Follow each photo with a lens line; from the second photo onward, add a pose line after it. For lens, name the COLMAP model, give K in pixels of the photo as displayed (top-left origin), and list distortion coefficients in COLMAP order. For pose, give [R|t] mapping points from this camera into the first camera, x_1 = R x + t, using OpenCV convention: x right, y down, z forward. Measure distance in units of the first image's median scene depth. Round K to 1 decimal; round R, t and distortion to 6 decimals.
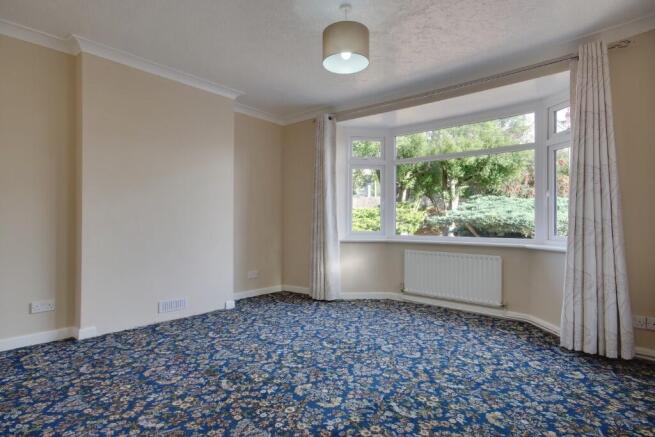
lens RADIAL K [[345.9, 0, 327.0], [0, 345.9, 216.0], [0, 0, 1]] dist [0.018104, 0.002849]
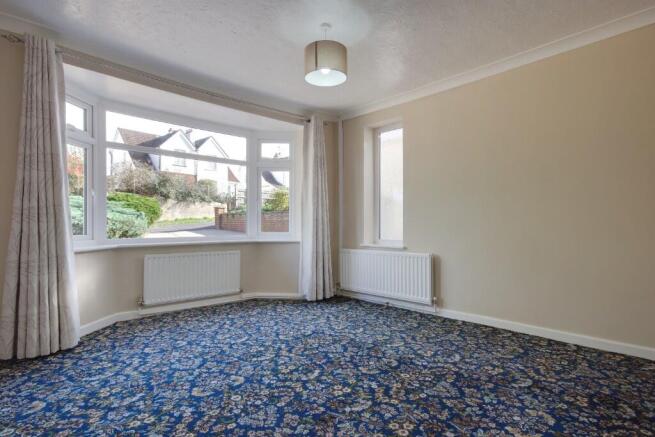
lens RADIAL K [[345.9, 0, 319.7], [0, 345.9, 230.9], [0, 0, 1]] dist [0.018104, 0.002849]
pose [[0.134047, -0.027452, 0.990595, -0.651862], [-0.021644, 0.999297, 0.030622, 0.001707], [-0.990739, -0.025545, 0.133359, 0.545990]]
